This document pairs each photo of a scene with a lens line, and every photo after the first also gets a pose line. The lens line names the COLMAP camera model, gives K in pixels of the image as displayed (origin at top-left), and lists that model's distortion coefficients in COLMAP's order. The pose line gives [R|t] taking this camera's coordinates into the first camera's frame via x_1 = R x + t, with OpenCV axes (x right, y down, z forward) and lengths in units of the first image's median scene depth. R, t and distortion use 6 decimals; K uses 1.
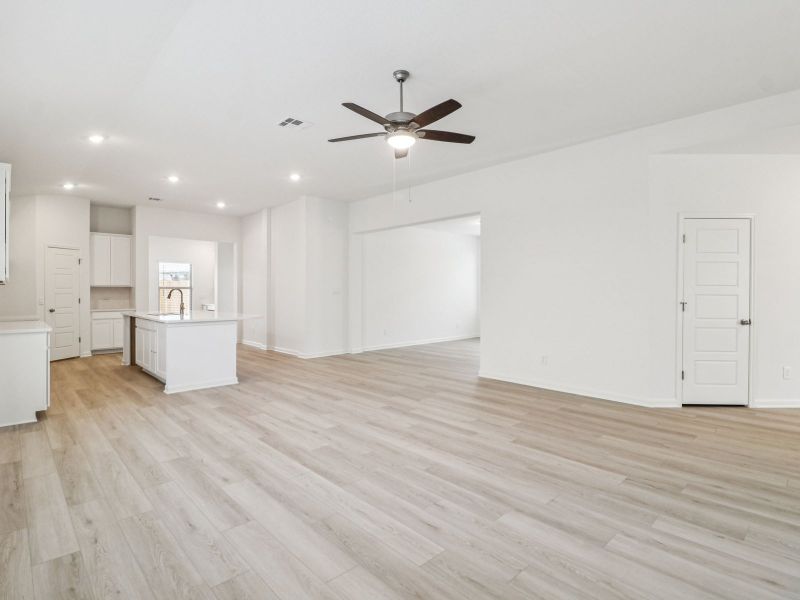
lens RADIAL K [[420.0, 0, 391.6], [0, 420.0, 292.0], [0, 0, 1]] dist [-0.001958, -0.013762]
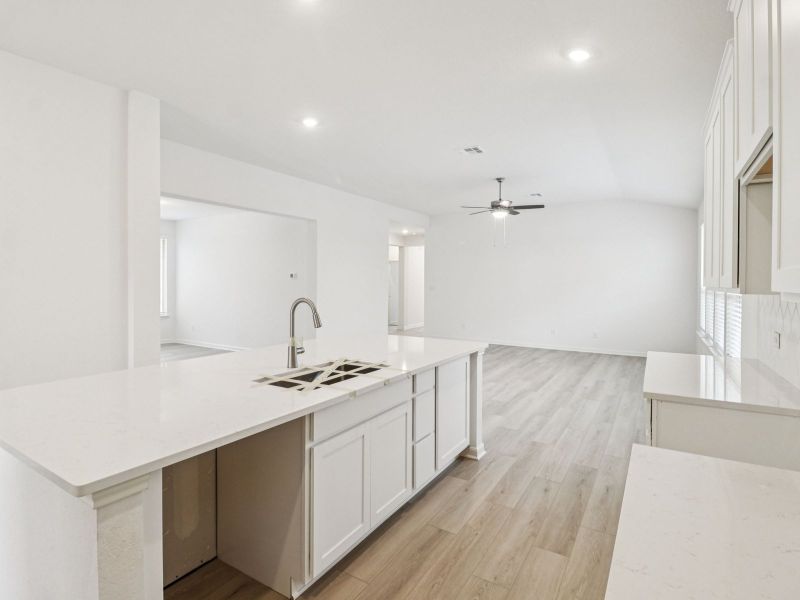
lens RADIAL K [[420.0, 0, 391.6], [0, 420.0, 292.0], [0, 0, 1]] dist [-0.001958, -0.013762]
pose [[-0.255736, -0.023021, 0.966473, -1.790522], [-0.000777, 0.999721, 0.023608, -0.051486], [-0.966746, 0.005286, -0.255682, 2.061615]]
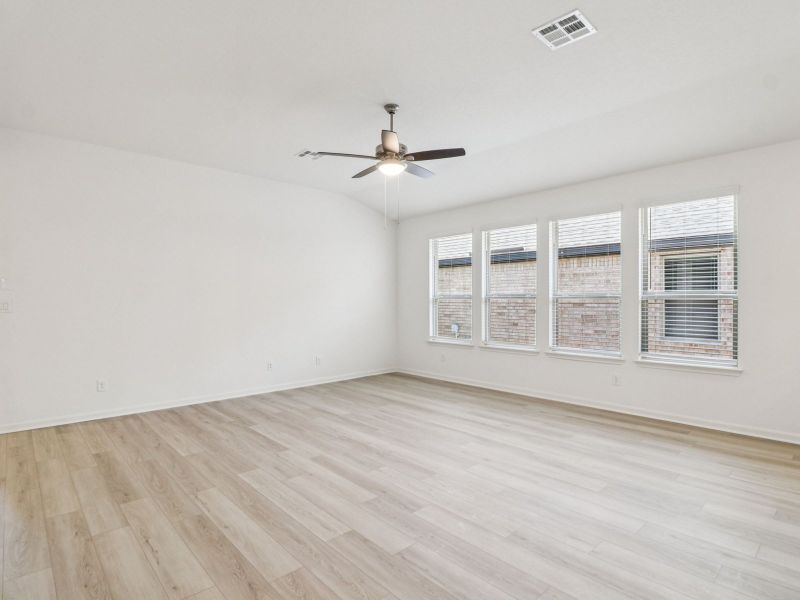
lens RADIAL K [[420.0, 0, 391.6], [0, 420.0, 292.0], [0, 0, 1]] dist [-0.001958, -0.013762]
pose [[-0.999939, 0.005255, 0.009703, 0.015182], [0.005105, 0.999868, -0.015398, -0.022621], [-0.009783, -0.015348, -0.999834, 2.188456]]
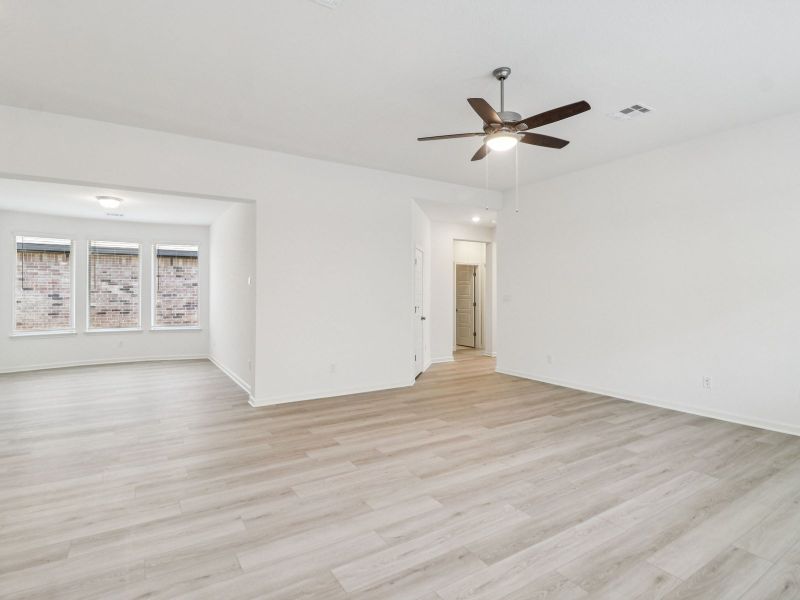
lens RADIAL K [[420.0, 0, 391.6], [0, 420.0, 292.0], [0, 0, 1]] dist [-0.001958, -0.013762]
pose [[0.186112, 0.010658, 0.982471, -0.982667], [0.002440, 0.999933, -0.011310, -0.015056], [-0.982526, 0.004502, 0.186073, 1.112478]]
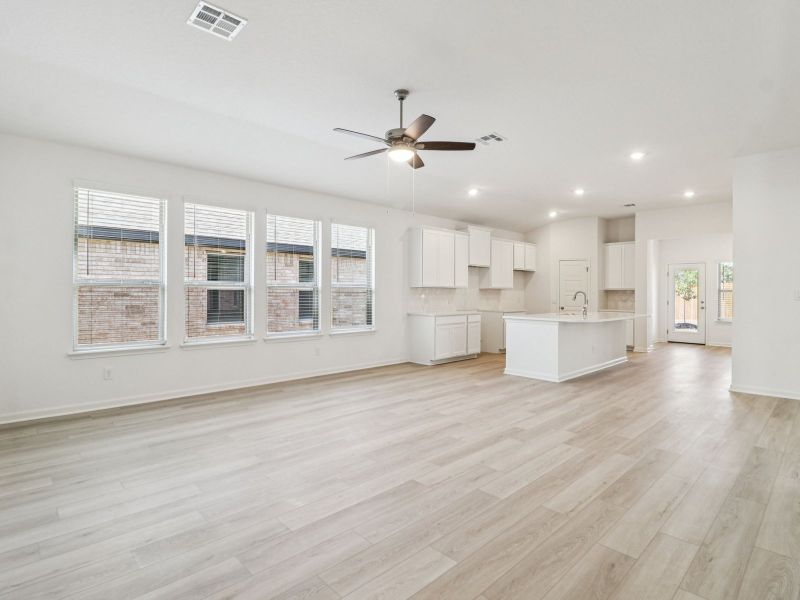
lens RADIAL K [[420.0, 0, 391.6], [0, 420.0, 292.0], [0, 0, 1]] dist [-0.001958, -0.013762]
pose [[0.005978, -0.000785, -0.999982, 1.156070], [-0.008319, 0.999965, -0.000835, -0.002107], [0.999948, 0.008324, 0.005972, 1.010660]]
